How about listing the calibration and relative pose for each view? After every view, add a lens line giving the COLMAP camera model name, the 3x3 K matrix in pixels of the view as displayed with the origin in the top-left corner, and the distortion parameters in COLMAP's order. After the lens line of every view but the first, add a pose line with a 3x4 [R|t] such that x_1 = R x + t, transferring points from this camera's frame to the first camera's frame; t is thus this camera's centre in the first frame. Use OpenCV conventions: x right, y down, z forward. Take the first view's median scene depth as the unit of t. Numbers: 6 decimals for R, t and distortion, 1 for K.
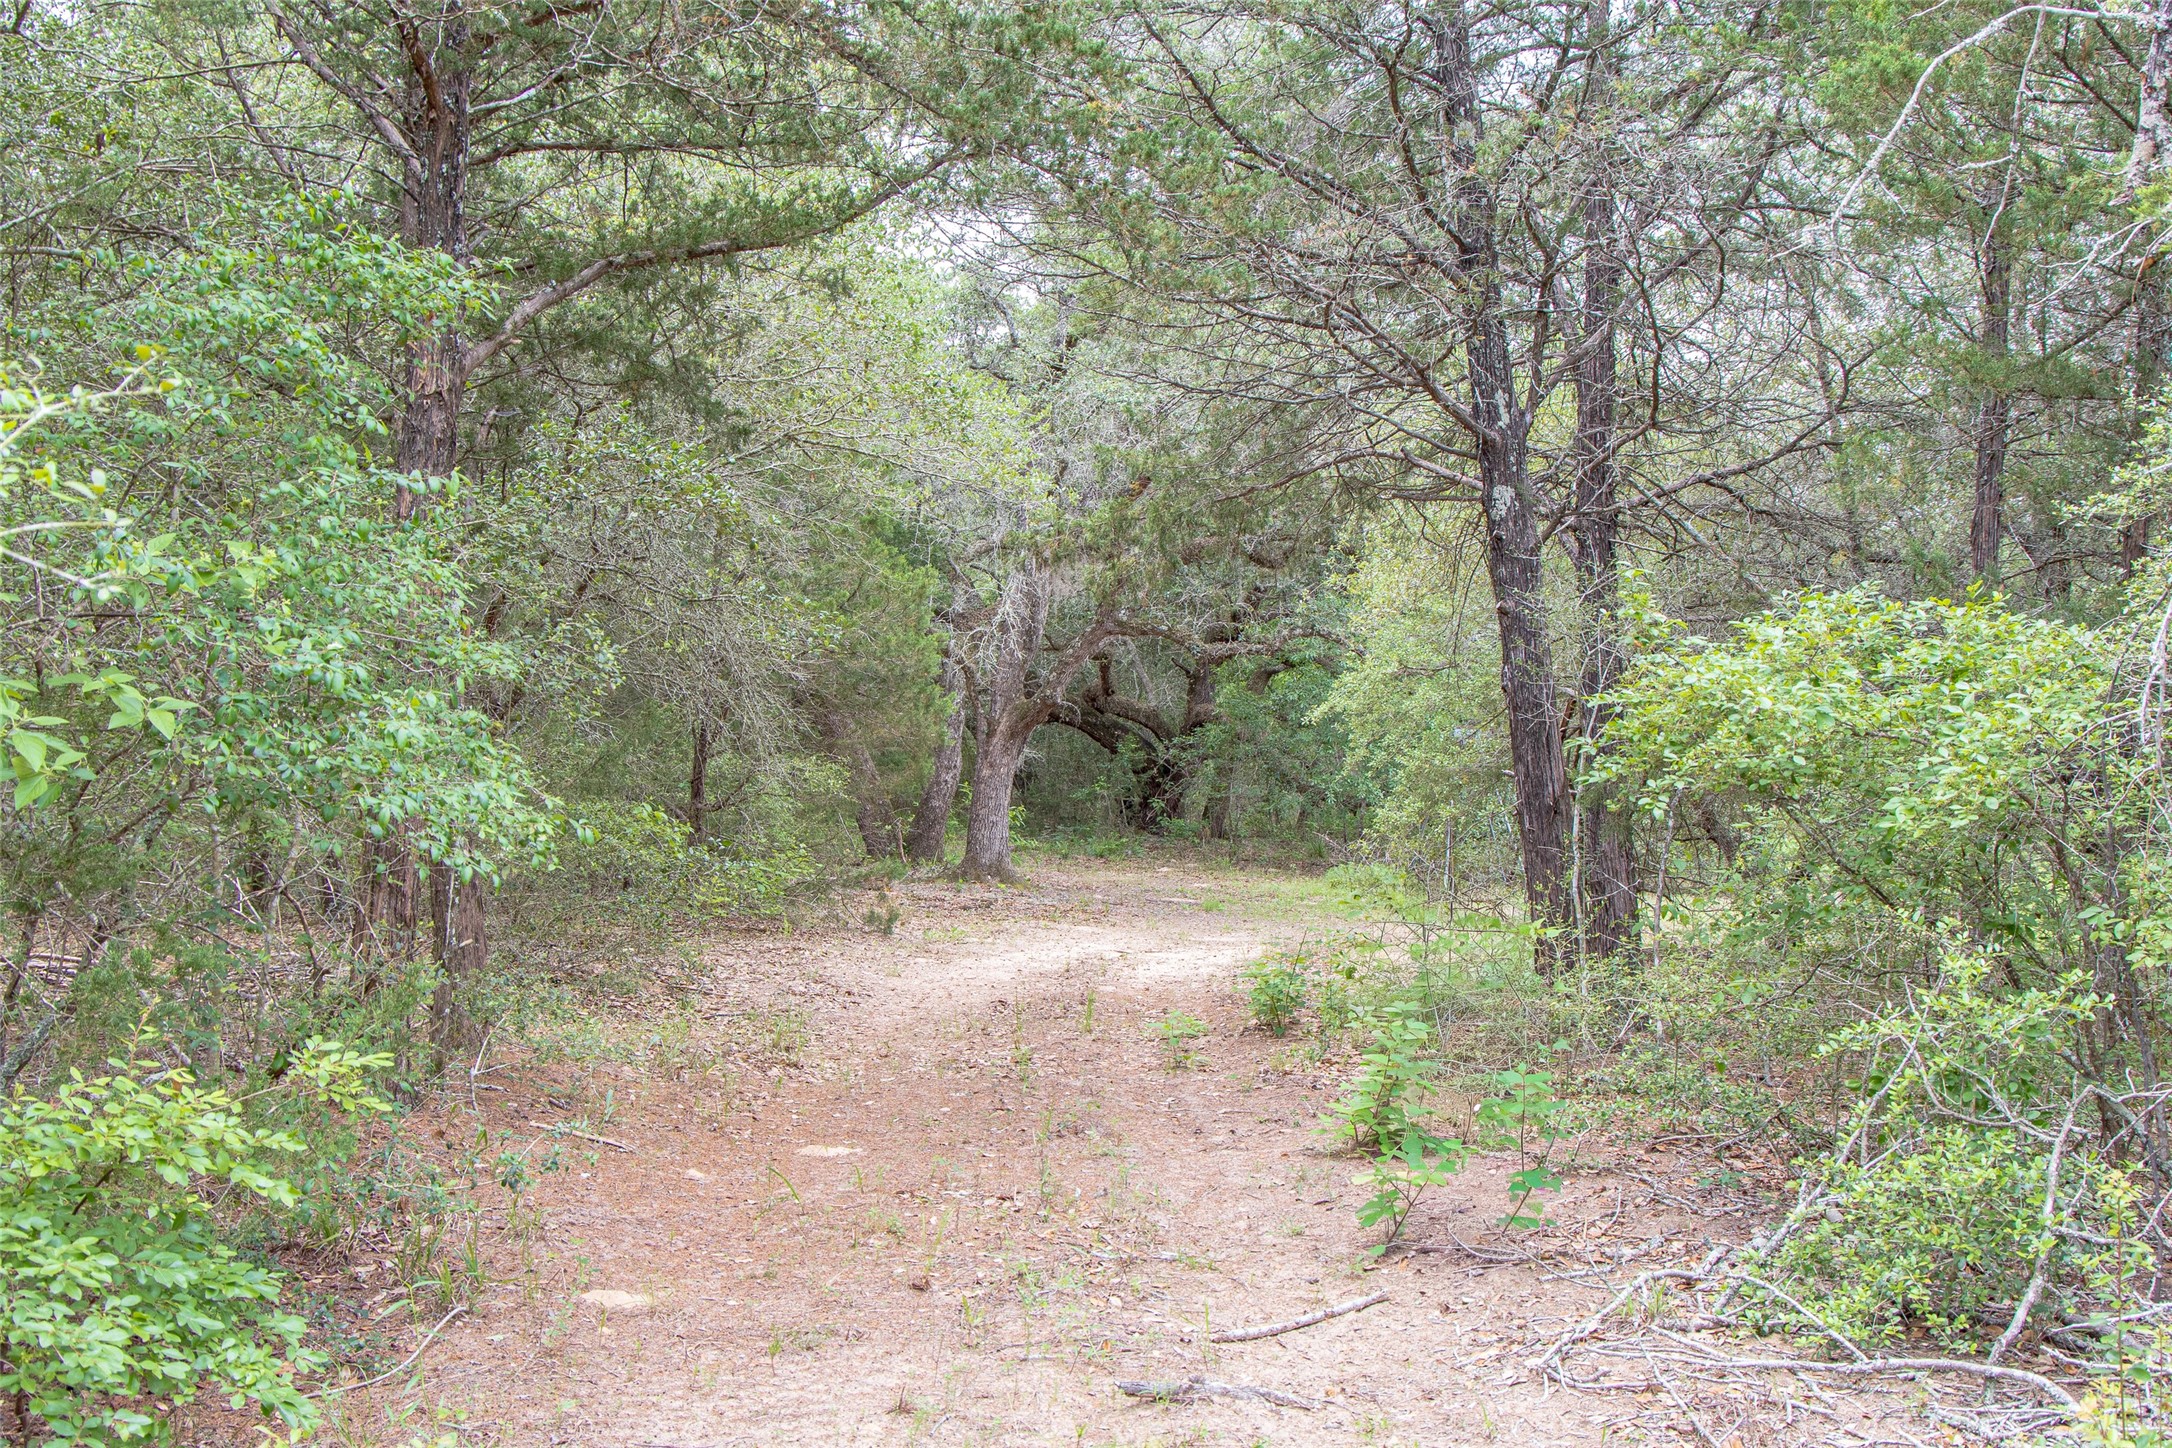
lens RADIAL K [[2456.0, 0, 1084.2], [0, 2456.0, 724.0], [0, 0, 1]] dist [0.010684, 0.000000]
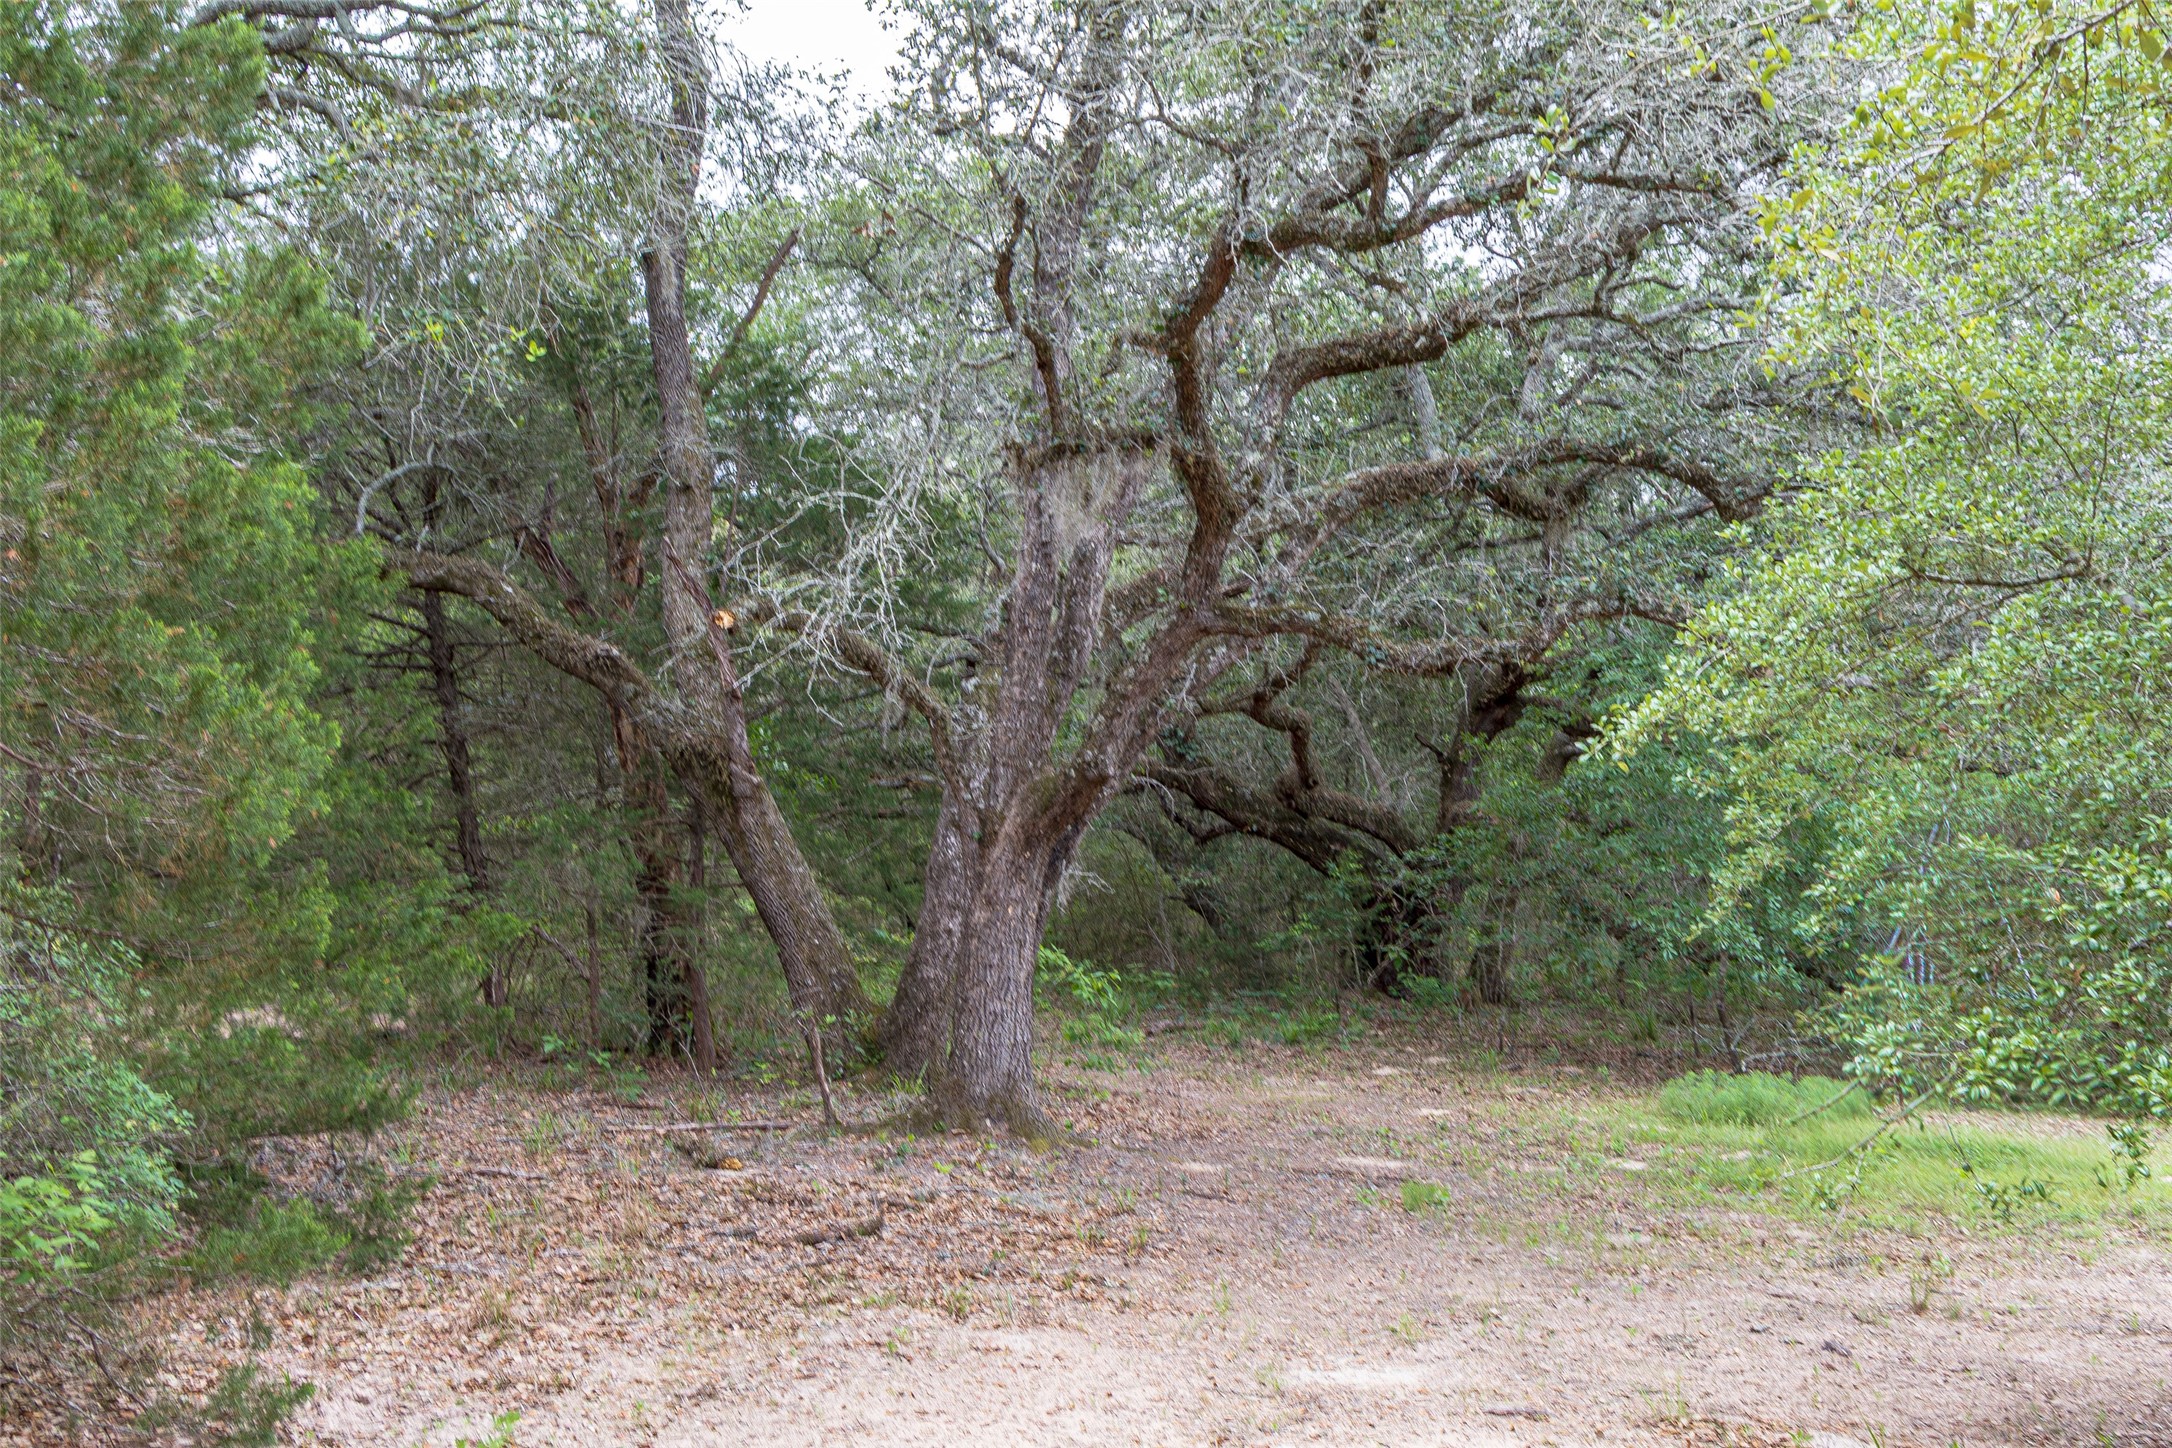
lens RADIAL K [[2456.0, 0, 1089.8], [0, 2456.0, 724.0], [0, 0, 1]] dist [0.010684, 0.000000]
pose [[0.991804, -0.020203, -0.126162, 0.034644], [0.013509, 0.998466, -0.053689, 0.005422], [0.127053, 0.051544, 0.990556, 0.355215]]
